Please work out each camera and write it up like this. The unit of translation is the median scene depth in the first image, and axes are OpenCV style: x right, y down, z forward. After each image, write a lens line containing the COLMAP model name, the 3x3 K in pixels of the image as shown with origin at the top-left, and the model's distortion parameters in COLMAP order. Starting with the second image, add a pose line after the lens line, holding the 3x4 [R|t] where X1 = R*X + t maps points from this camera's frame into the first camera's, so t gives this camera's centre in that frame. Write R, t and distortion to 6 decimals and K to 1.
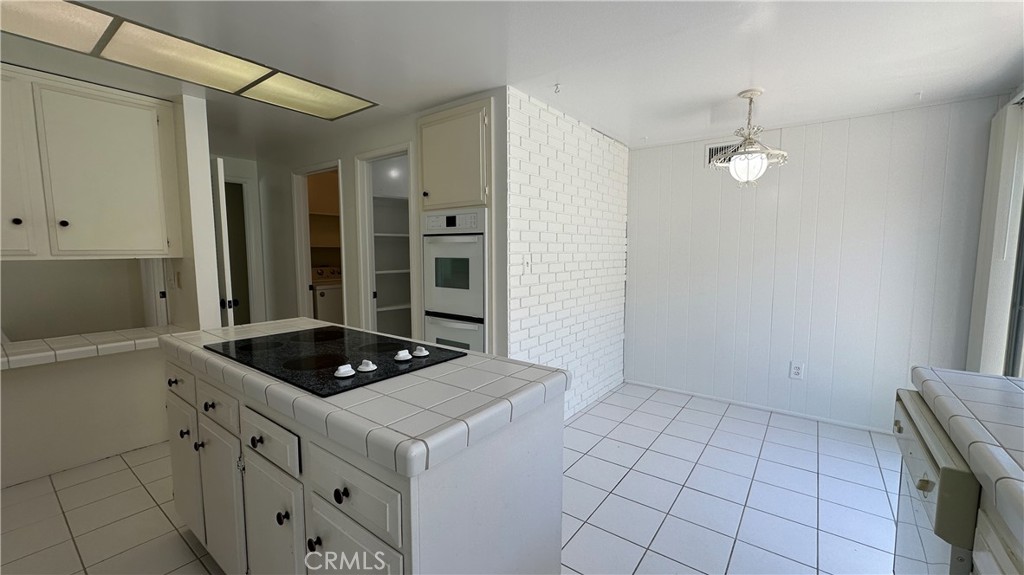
lens RADIAL K [[411.7, 0, 510.7], [0, 411.7, 287.4], [0, 0, 1]] dist [-0.002085, -0.000643]
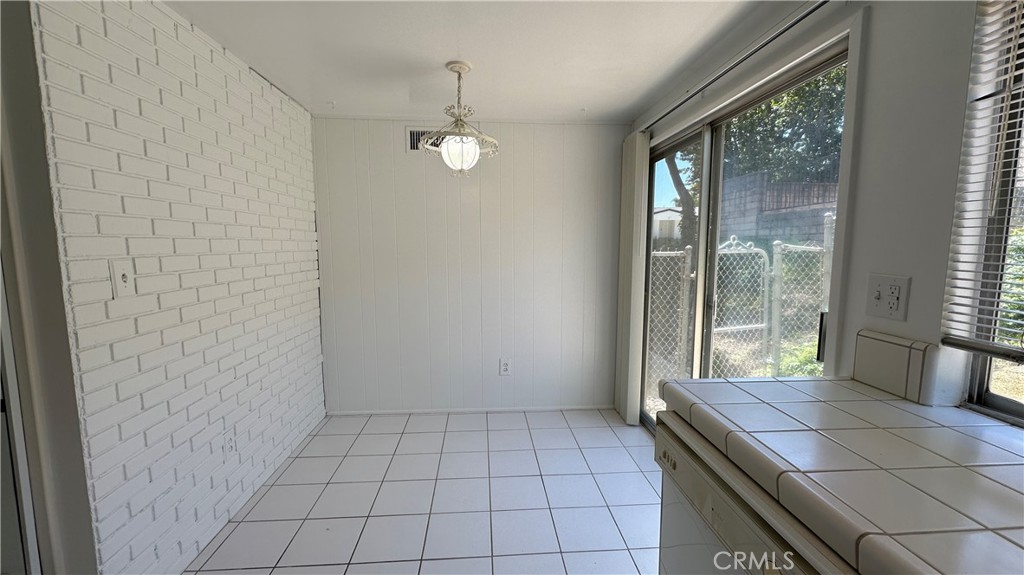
lens RADIAL K [[411.7, 0, 512.8], [0, 411.7, 288.0], [0, 0, 1]] dist [-0.002085, -0.000643]
pose [[0.754563, -0.066999, 0.652798, 0.069805], [0.058444, 0.997683, 0.034841, -0.031437], [-0.653619, 0.011862, 0.756730, 0.253989]]
